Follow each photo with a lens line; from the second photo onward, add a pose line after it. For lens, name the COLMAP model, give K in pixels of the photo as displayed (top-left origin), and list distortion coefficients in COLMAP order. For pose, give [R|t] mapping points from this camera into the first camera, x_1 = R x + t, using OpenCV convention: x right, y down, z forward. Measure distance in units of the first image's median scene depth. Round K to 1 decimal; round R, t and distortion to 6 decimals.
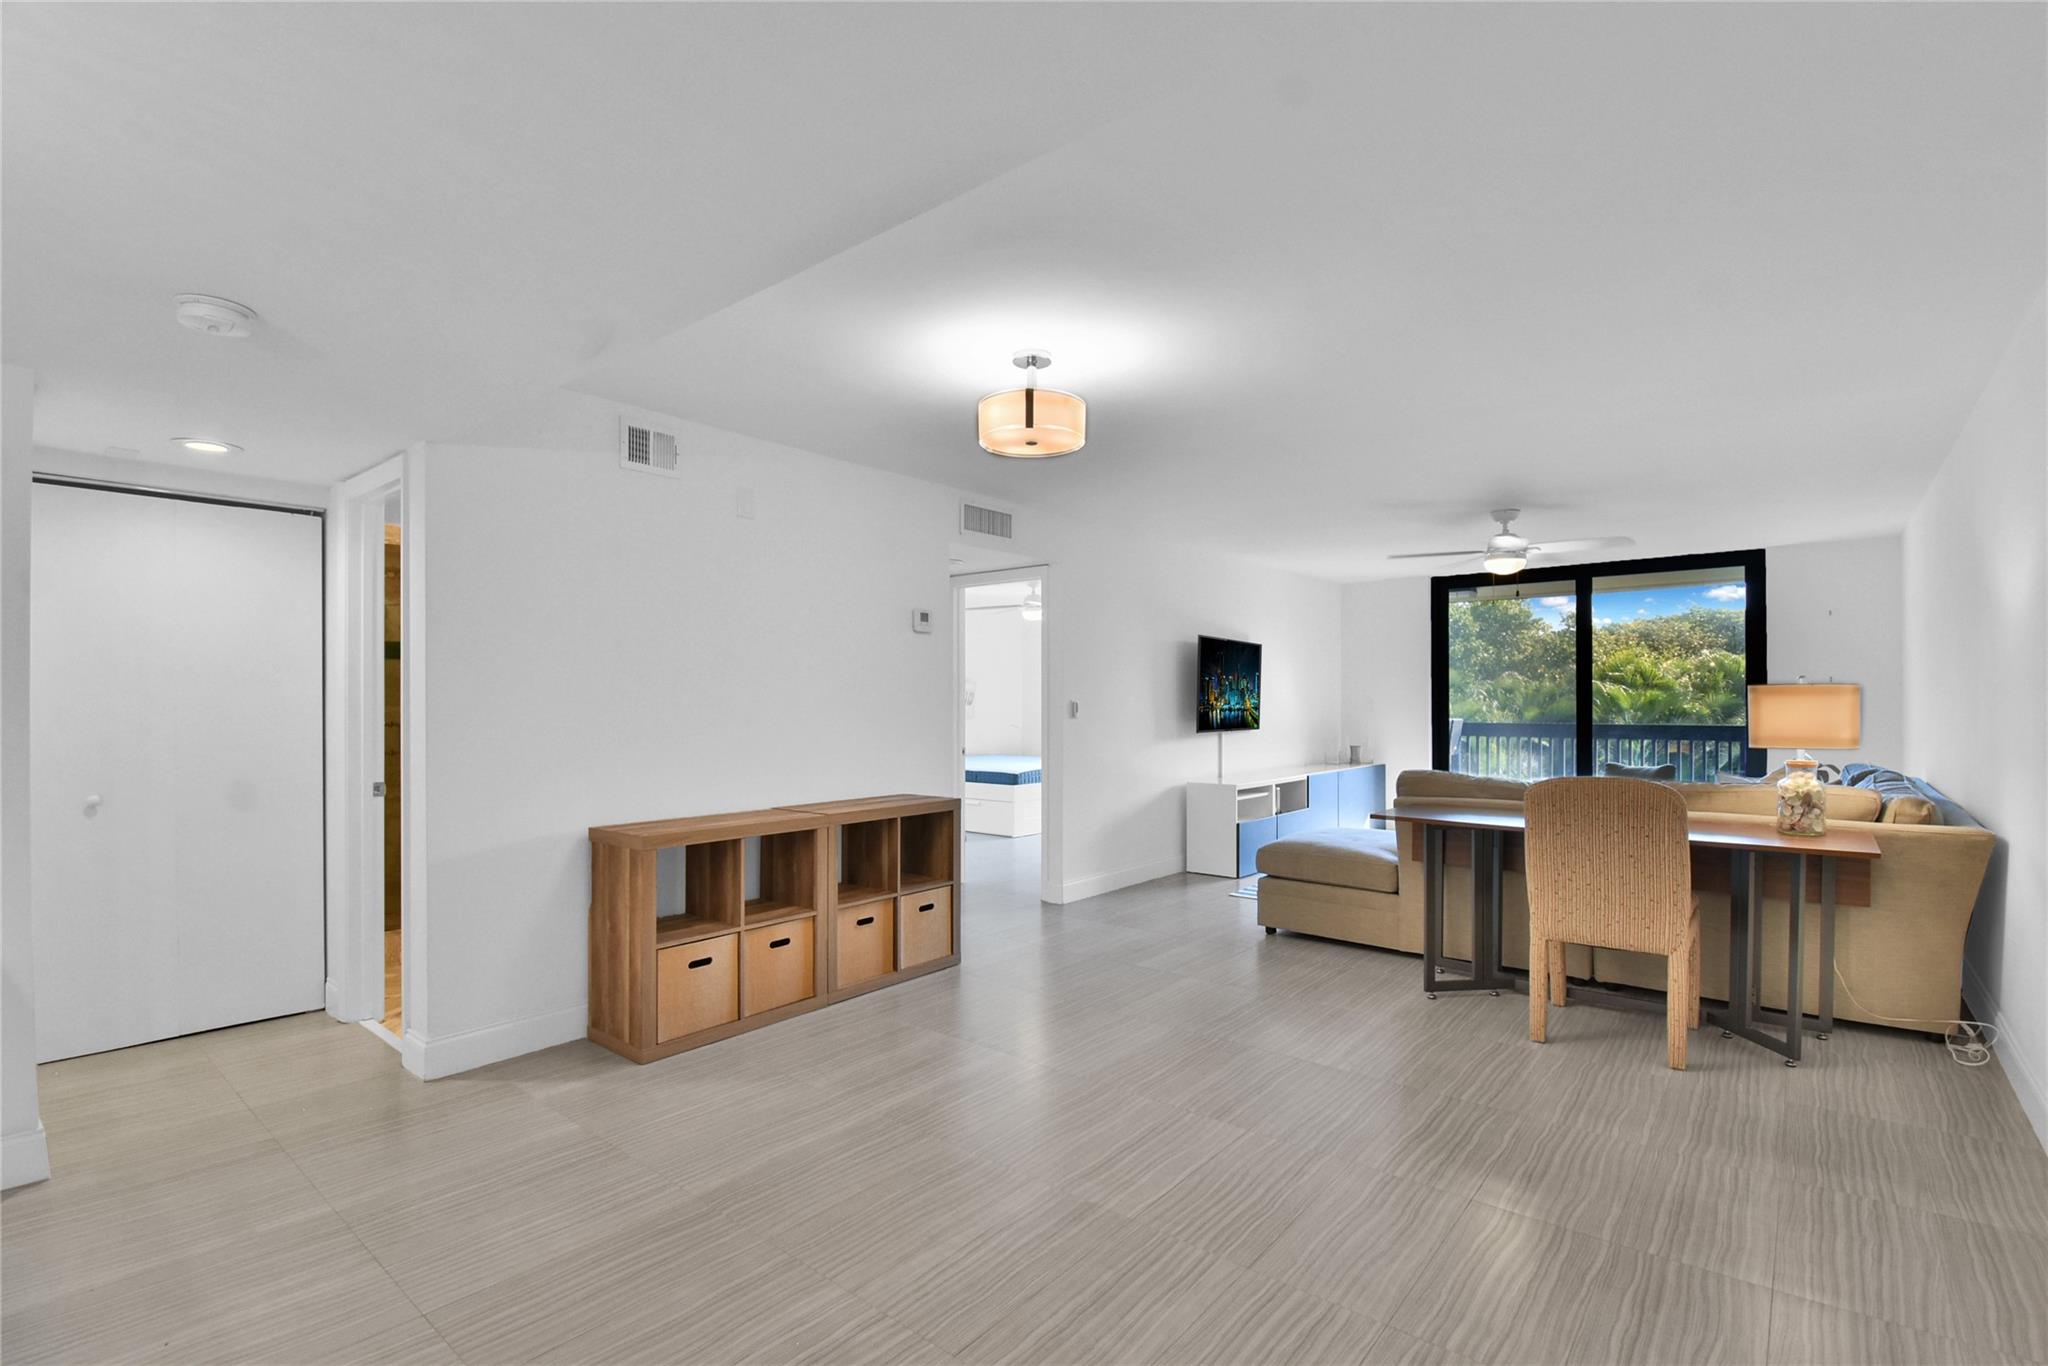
lens RADIAL K [[936.7, 0, 1041.9], [0, 936.7, 699.5], [0, 0, 1]] dist [0.003696, -0.017594]
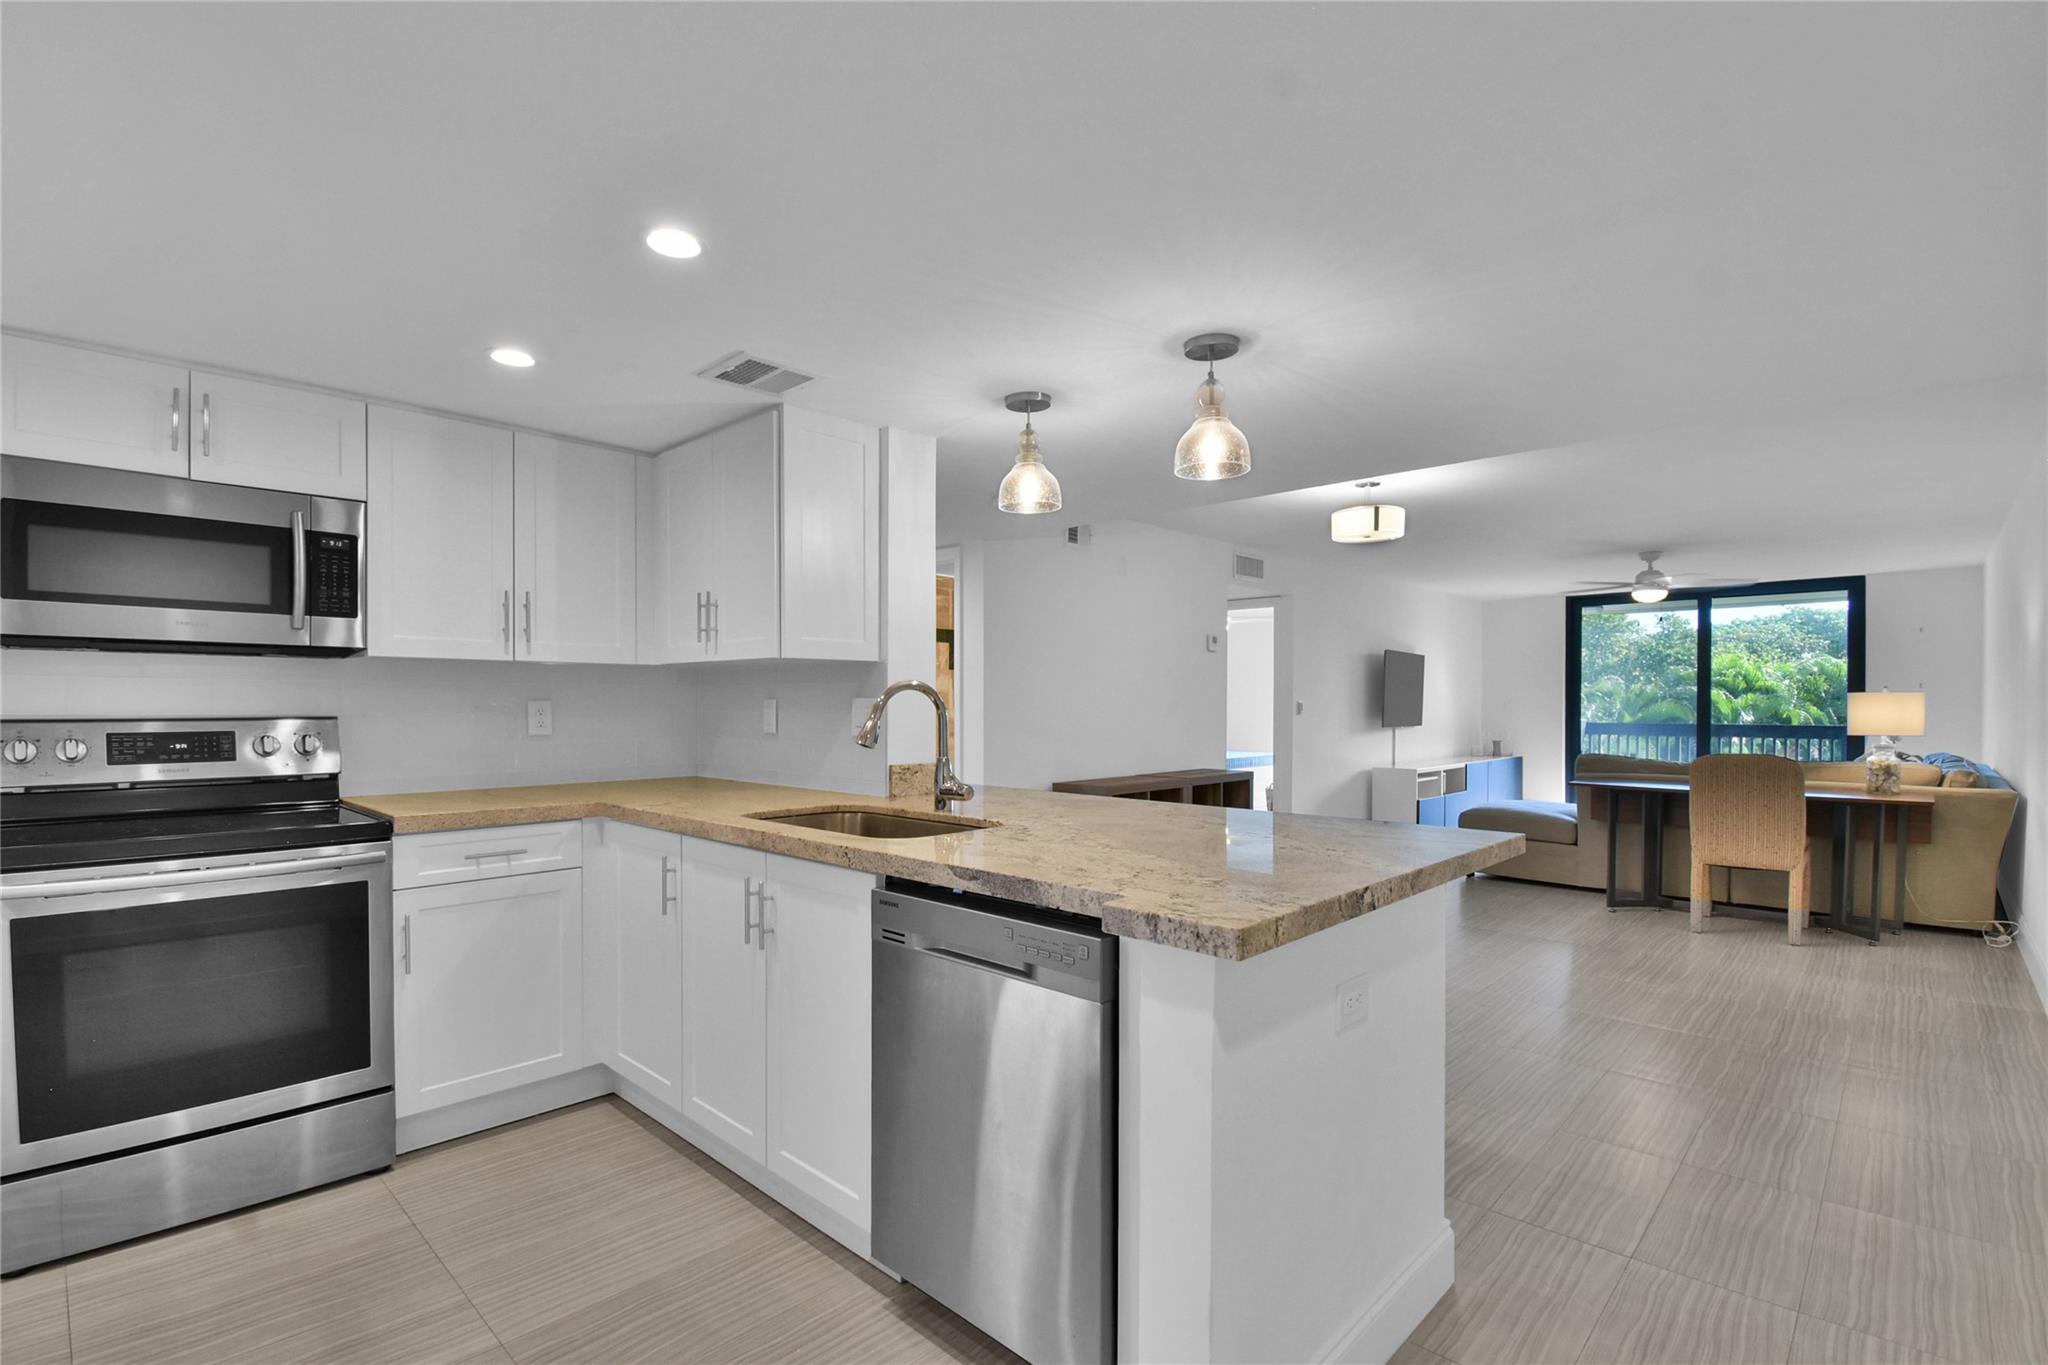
lens RADIAL K [[936.7, 0, 1046.0], [0, 936.7, 717.9], [0, 0, 1]] dist [0.003696, -0.017594]
pose [[0.997880, 0.004331, -0.064937, -0.347277], [-0.003074, 0.999806, 0.019442, -0.000253], [0.065008, -0.019201, 0.997700, -0.462984]]
